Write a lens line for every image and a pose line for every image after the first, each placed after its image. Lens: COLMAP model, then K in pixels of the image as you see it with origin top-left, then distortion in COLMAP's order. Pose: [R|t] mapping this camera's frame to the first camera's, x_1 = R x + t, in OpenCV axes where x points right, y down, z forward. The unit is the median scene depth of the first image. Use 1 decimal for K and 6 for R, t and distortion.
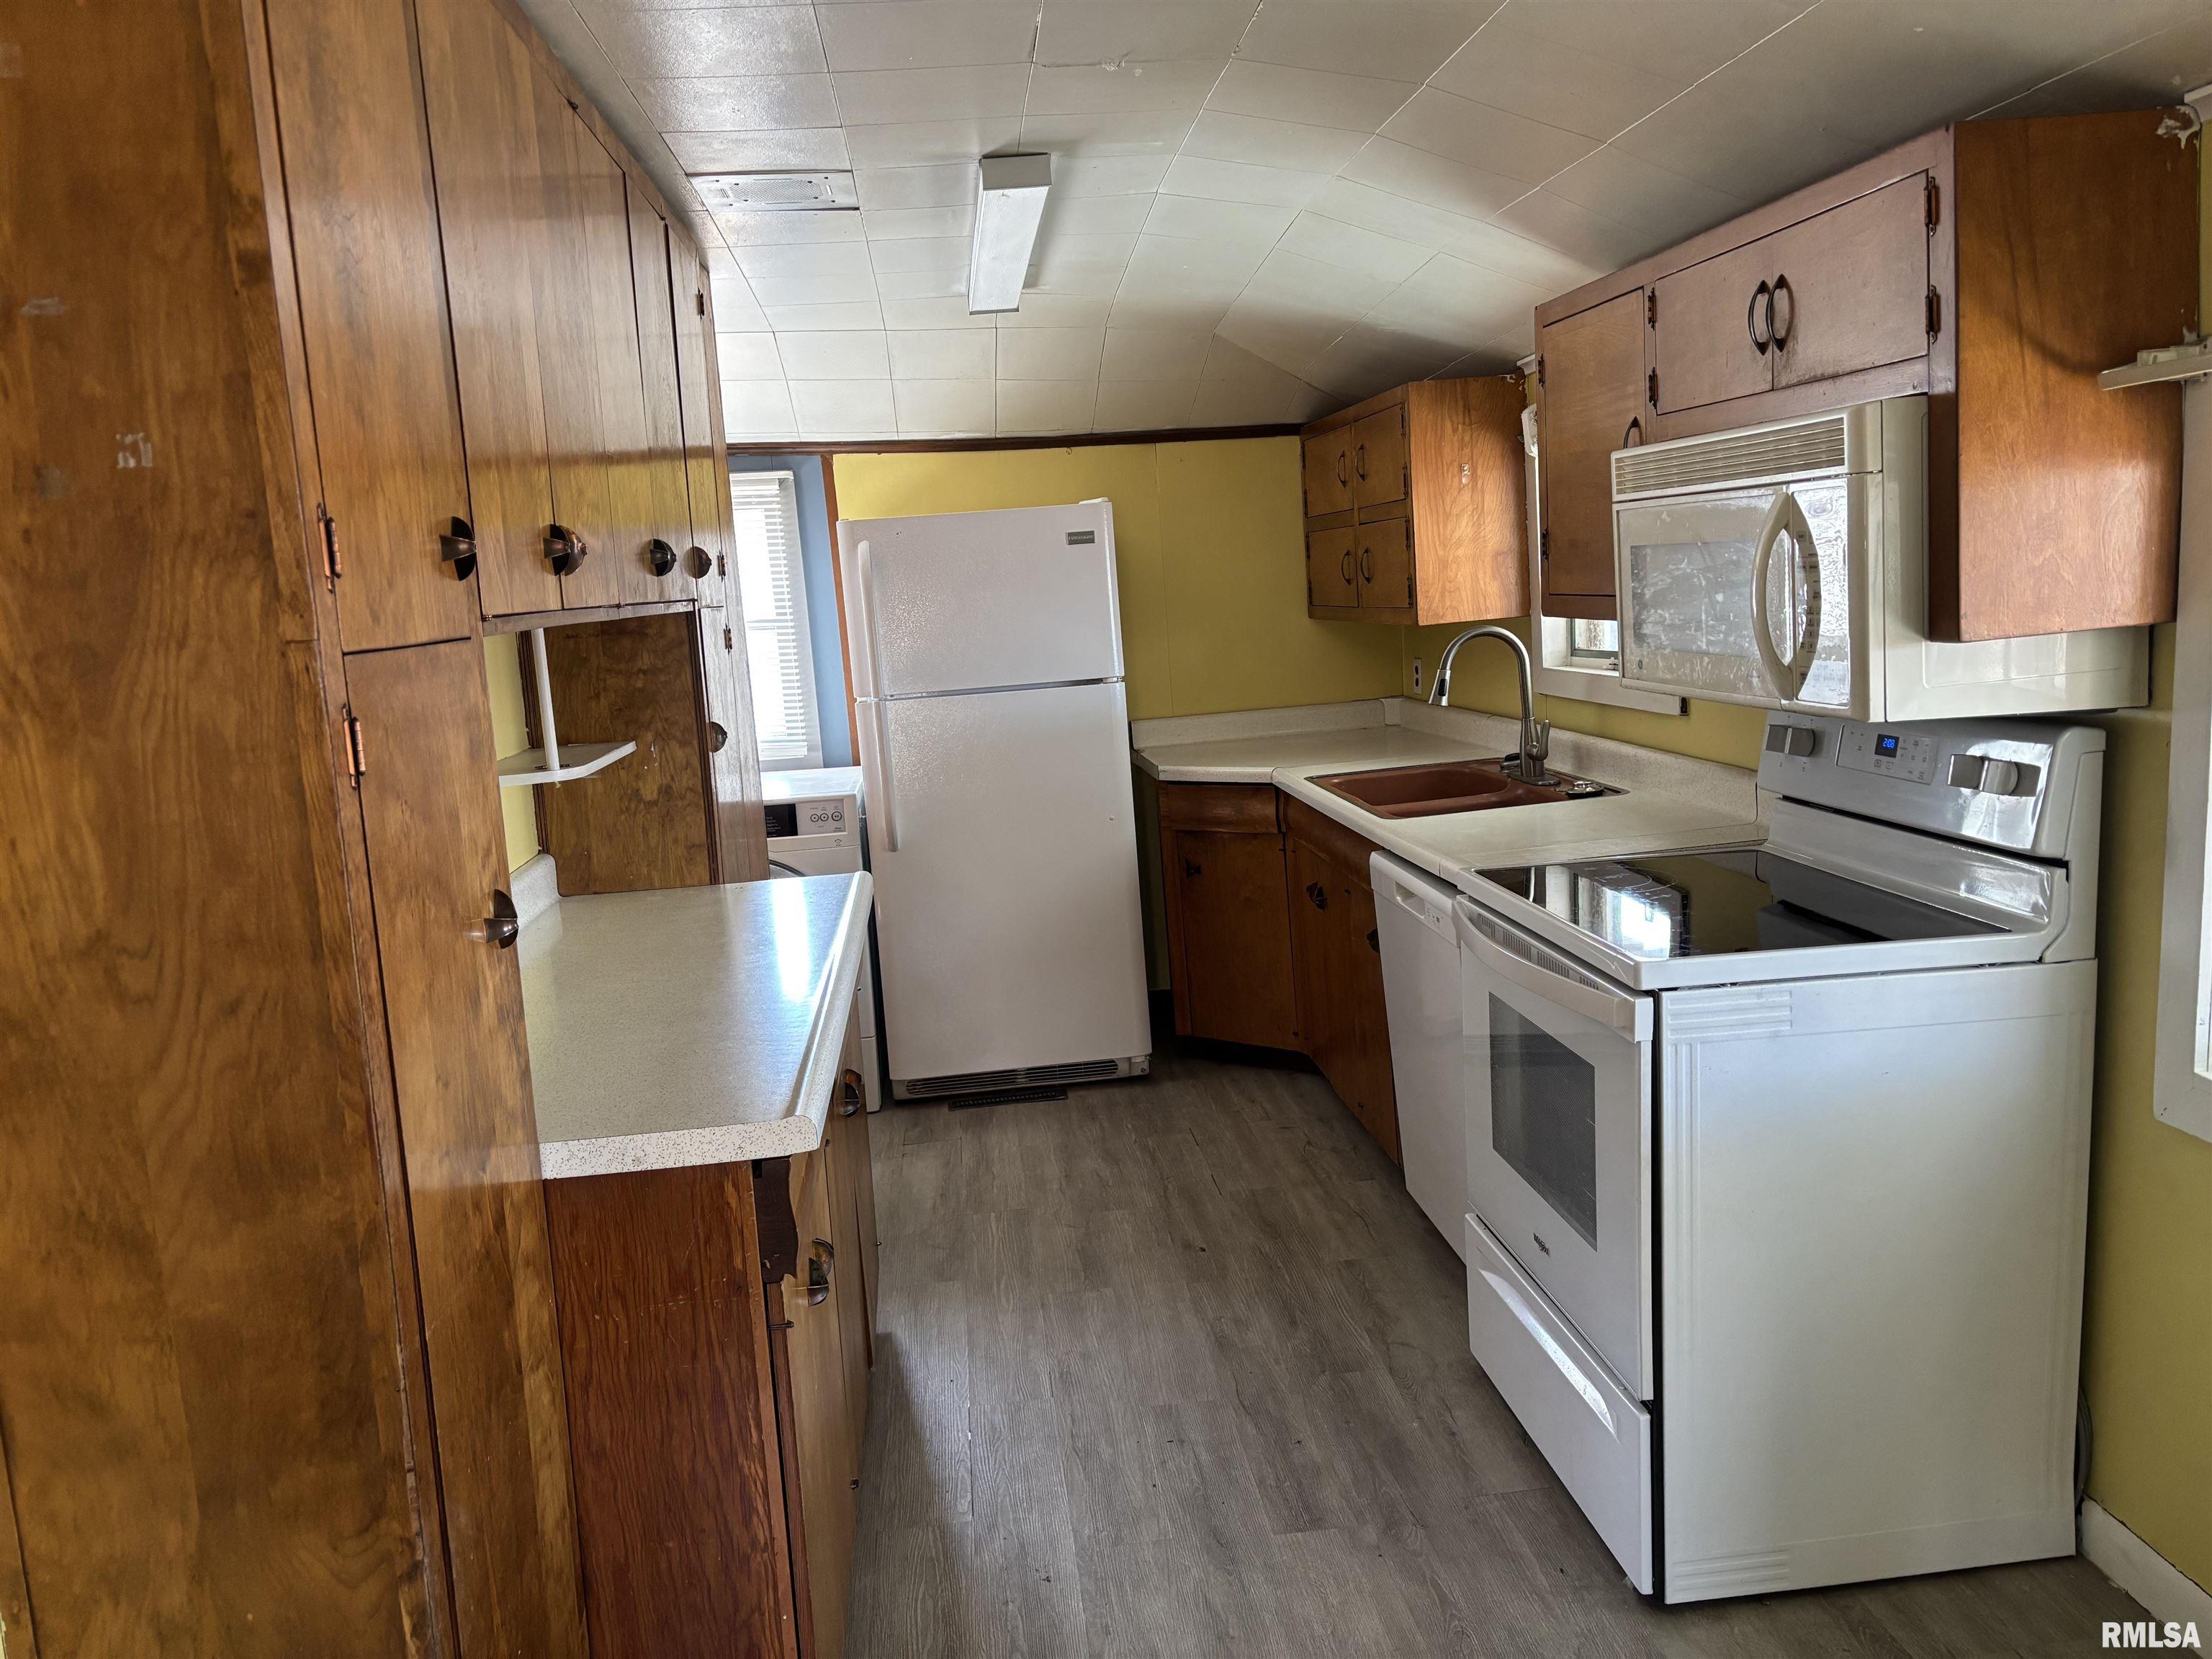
lens RADIAL K [[1671.2, 0, 1116.5], [0, 1671.2, 863.7], [0, 0, 1]] dist [0.067694, -0.078857]
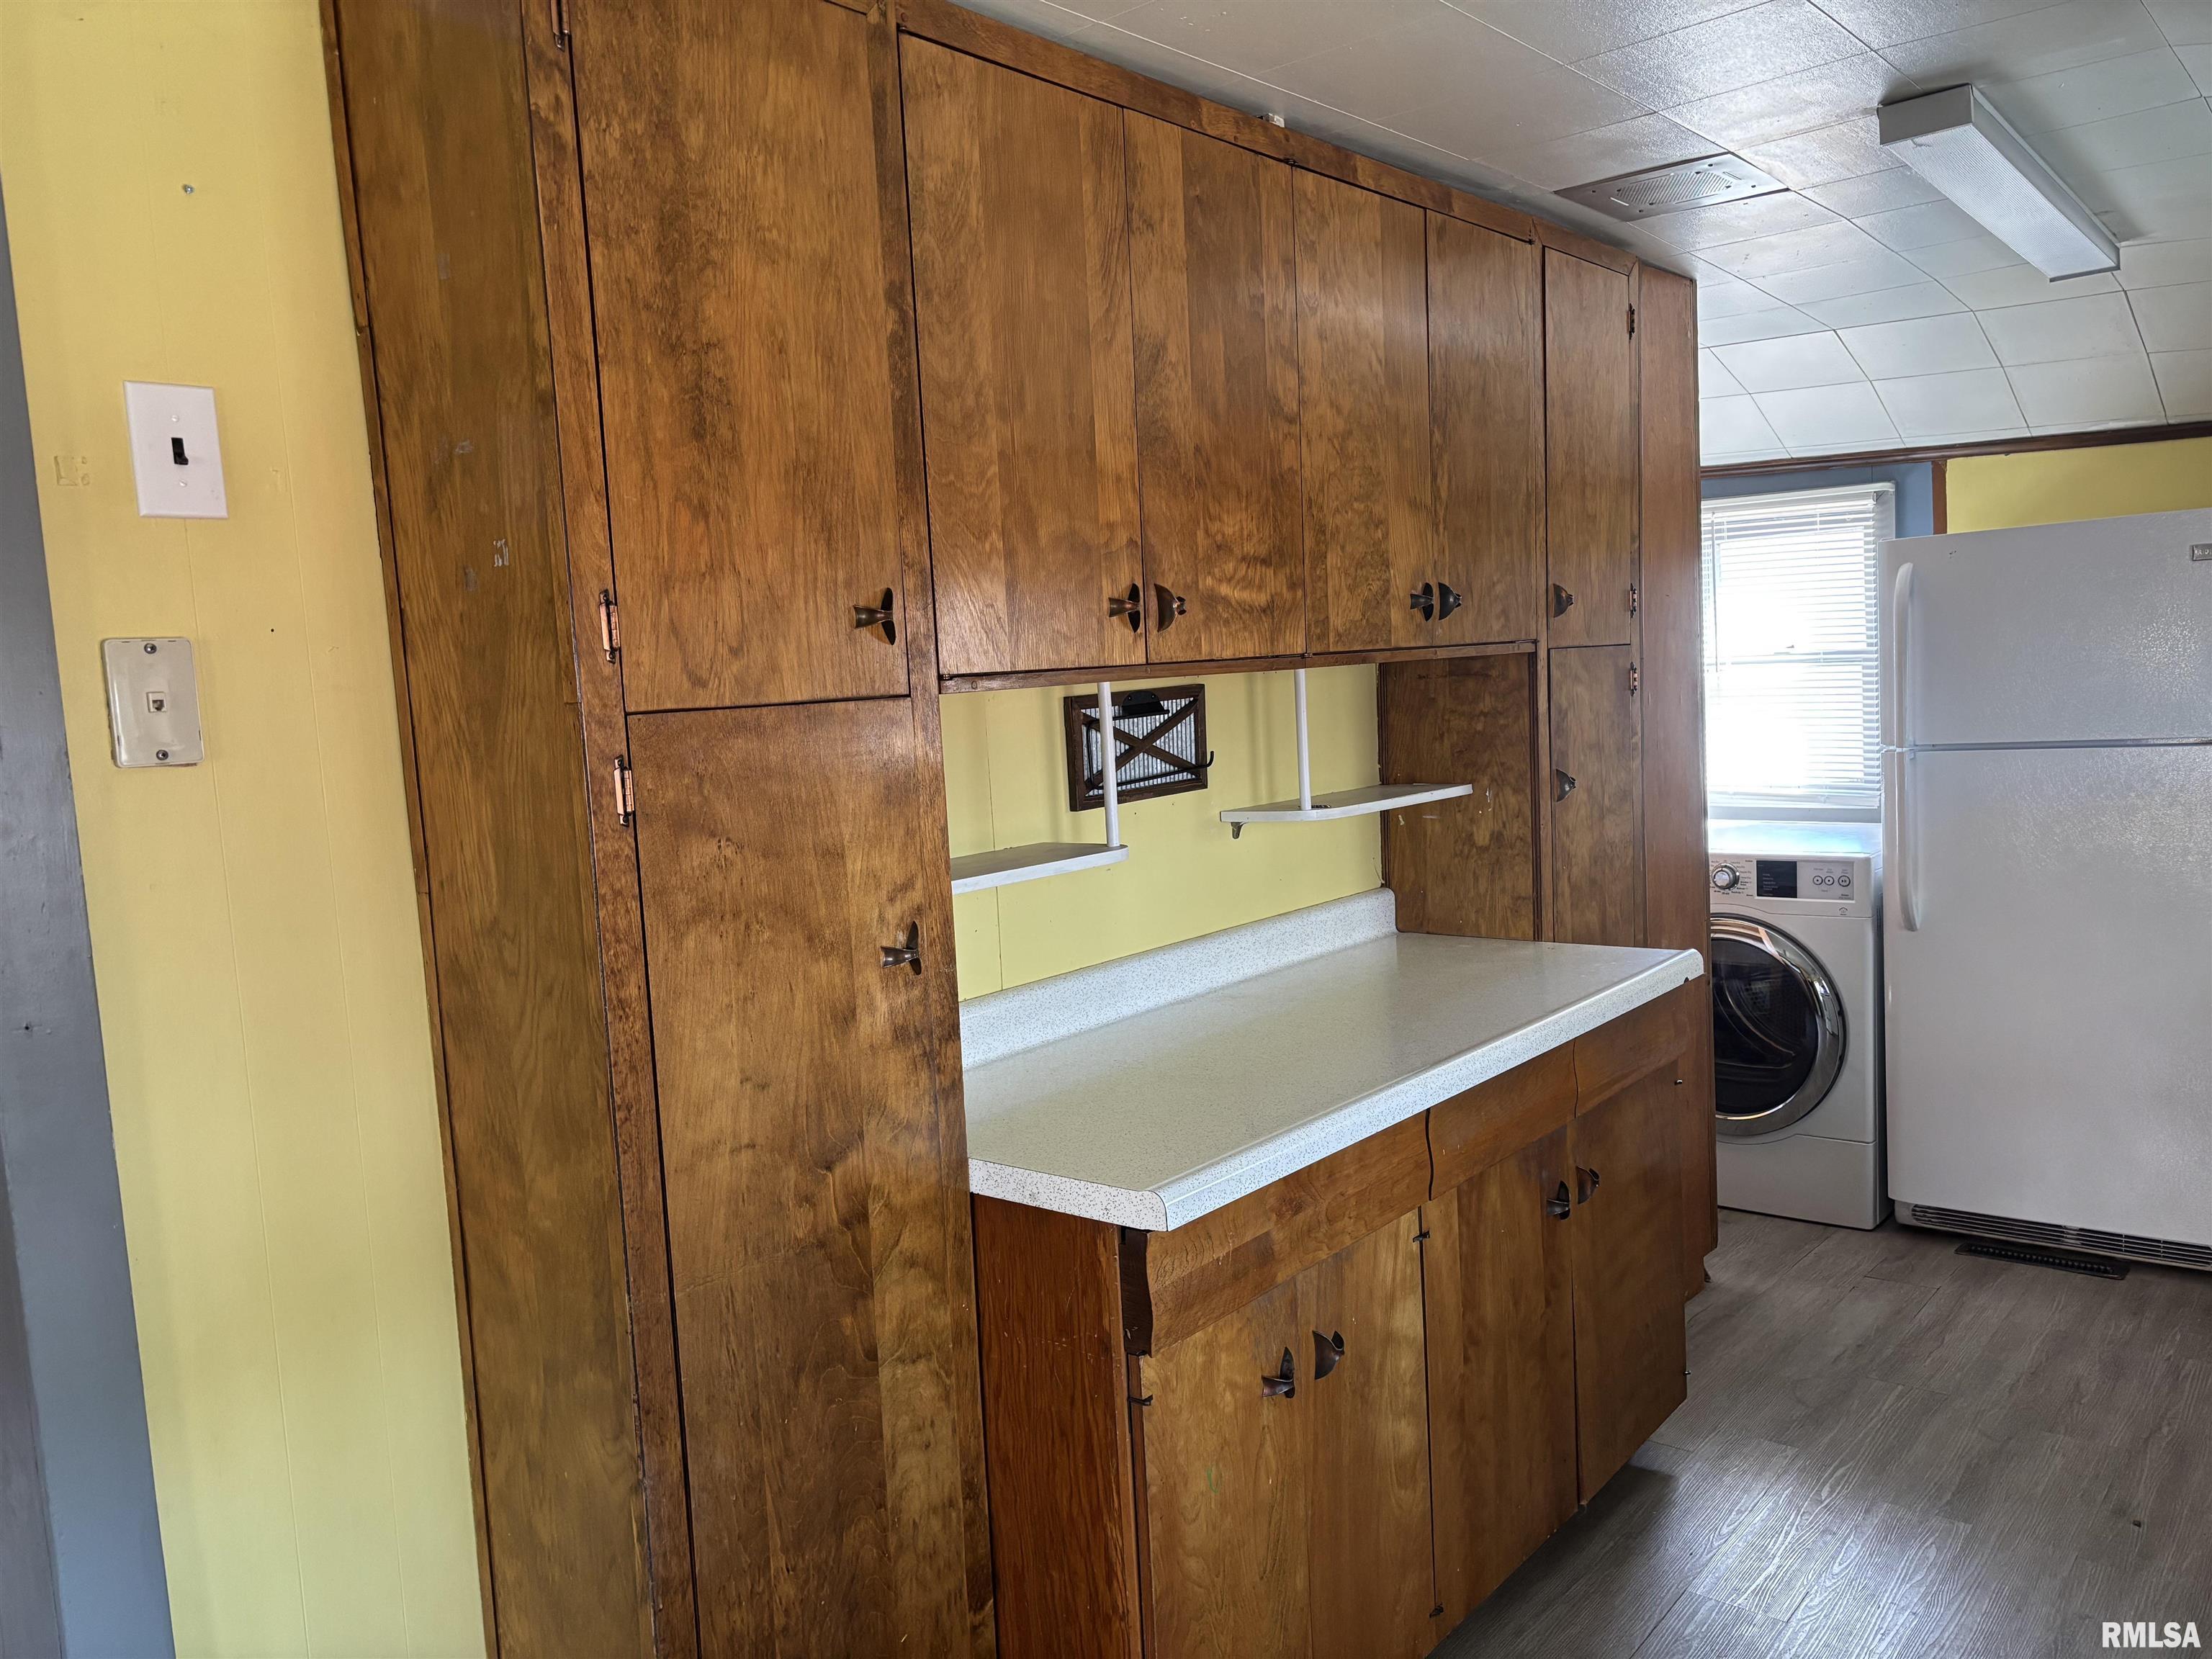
lens RADIAL K [[1671.2, 0, 1116.5], [0, 1671.2, 863.7], [0, 0, 1]] dist [0.067694, -0.078857]
pose [[0.700938, 0.105305, -0.705406, 0.256154], [-0.110333, 0.993144, 0.038626, -0.041036], [0.704637, 0.050755, 0.707751, 0.161560]]
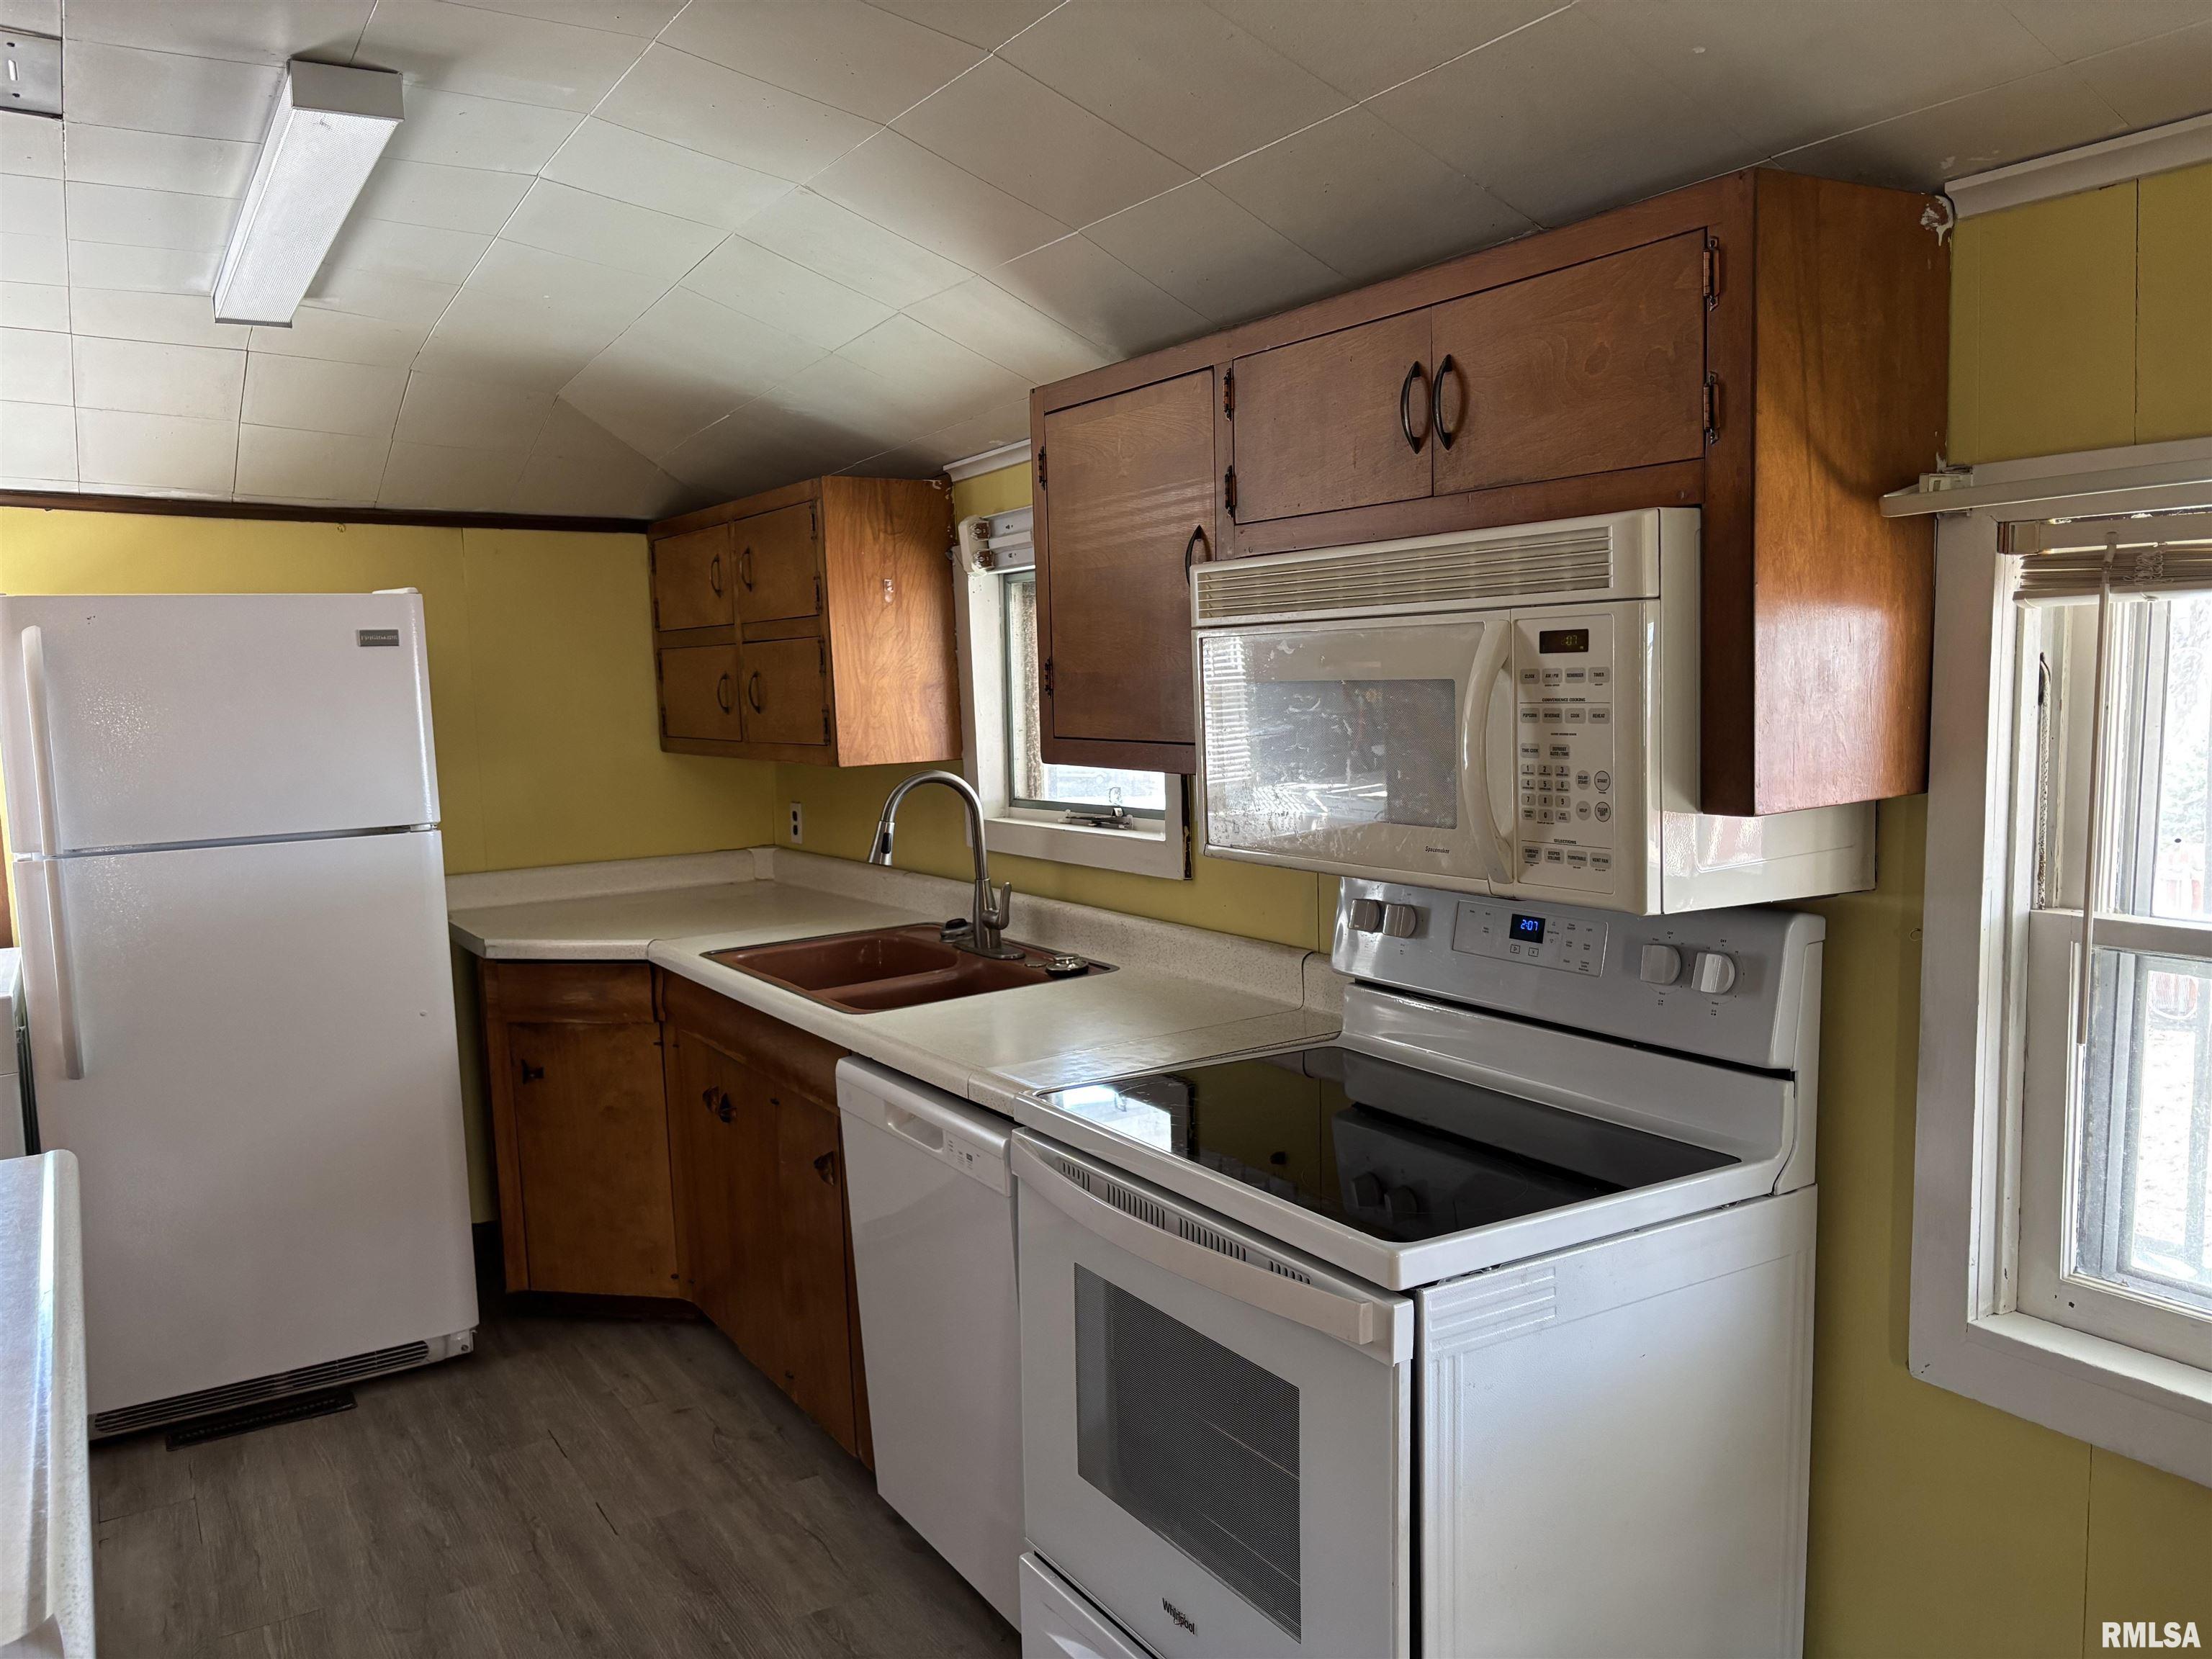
lens RADIAL K [[1671.2, 0, 1116.5], [0, 1671.2, 863.7], [0, 0, 1]] dist [0.067694, -0.078857]
pose [[0.899873, -0.006757, 0.436100, -0.073910], [0.040714, 0.996815, -0.068568, -0.042223], [-0.434248, 0.079458, 0.897282, 0.266864]]
